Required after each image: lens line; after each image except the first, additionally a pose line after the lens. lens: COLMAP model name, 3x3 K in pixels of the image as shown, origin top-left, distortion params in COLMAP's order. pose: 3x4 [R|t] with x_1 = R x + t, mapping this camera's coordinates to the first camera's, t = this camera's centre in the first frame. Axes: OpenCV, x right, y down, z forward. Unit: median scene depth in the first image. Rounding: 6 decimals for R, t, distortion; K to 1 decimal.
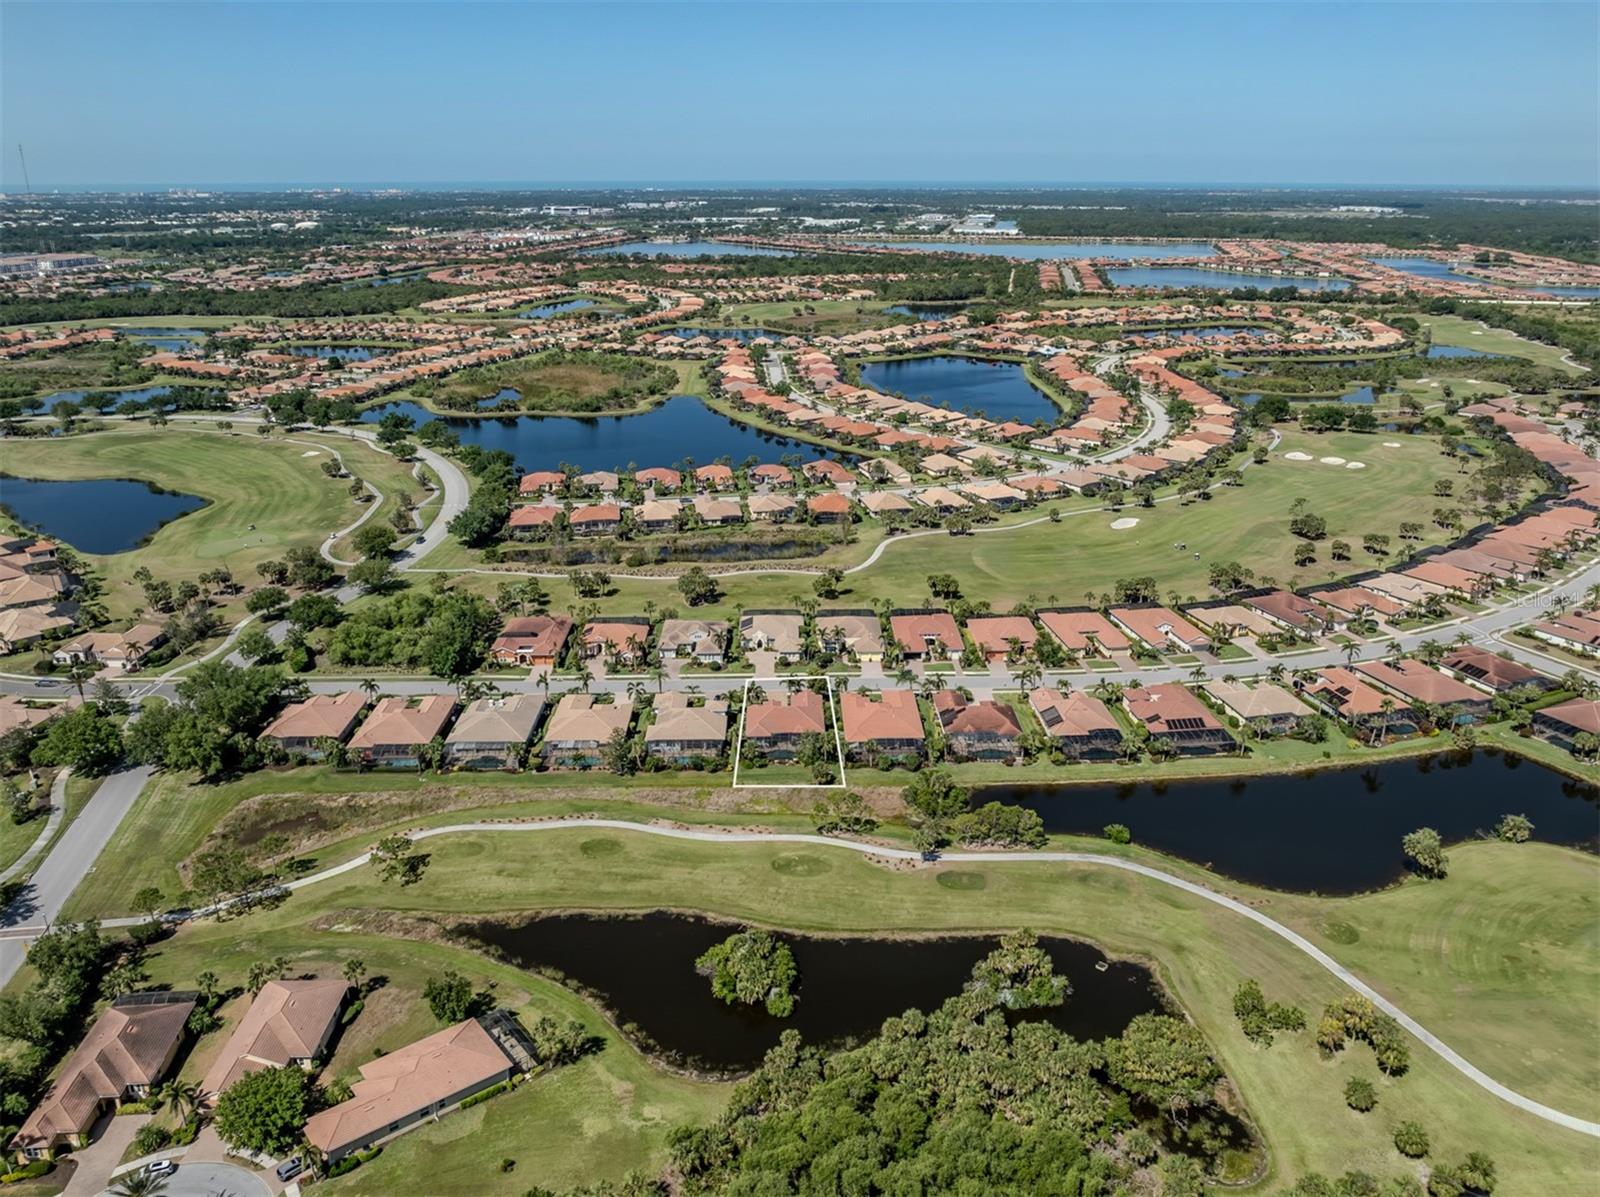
lens RADIAL K [[1216.1, 0, 831.3], [0, 1216.1, 597.4], [0, 0, 1]] dist [-0.016987, 0.000680]
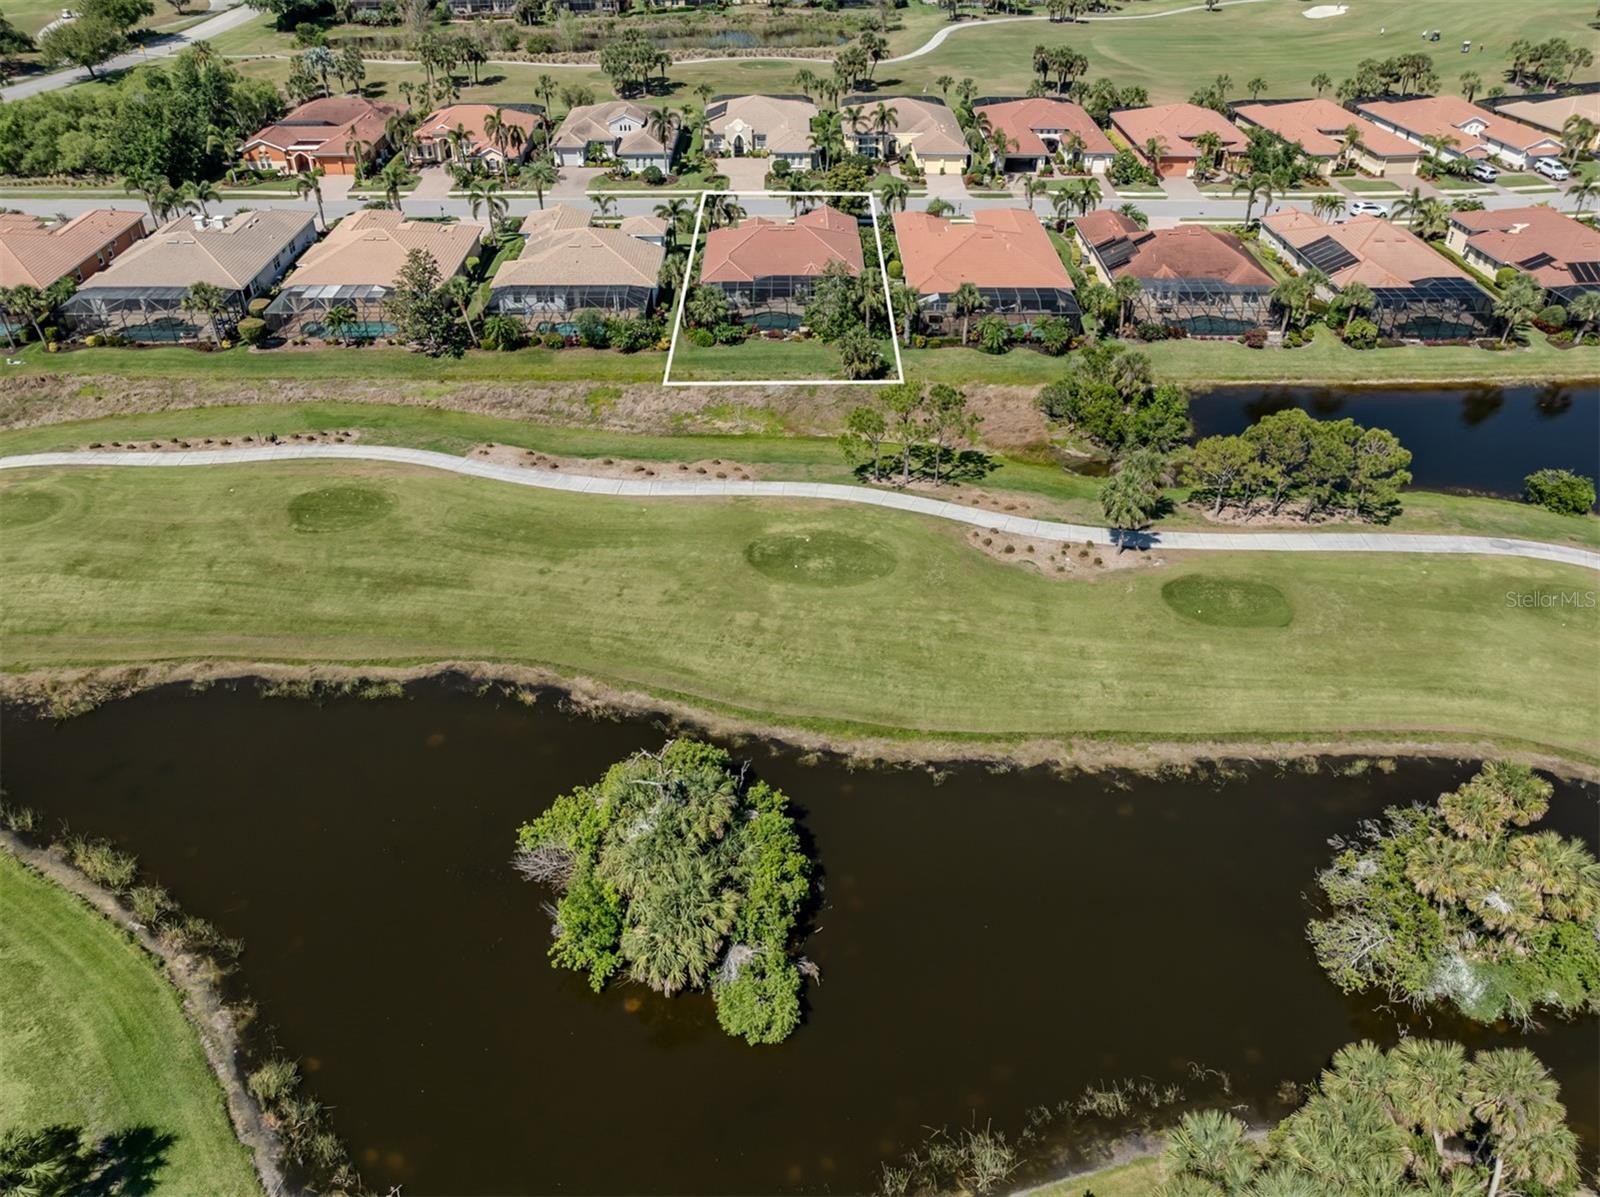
lens RADIAL K [[1216.1, 0, 831.3], [0, 1216.1, 597.4], [0, 0, 1]] dist [-0.016987, 0.000680]
pose [[0.999920, 0.012557, -0.001710, -0.016832], [-0.011613, 0.961938, 0.273020, 0.105189], [0.005074, -0.272978, 0.962007, 0.518622]]
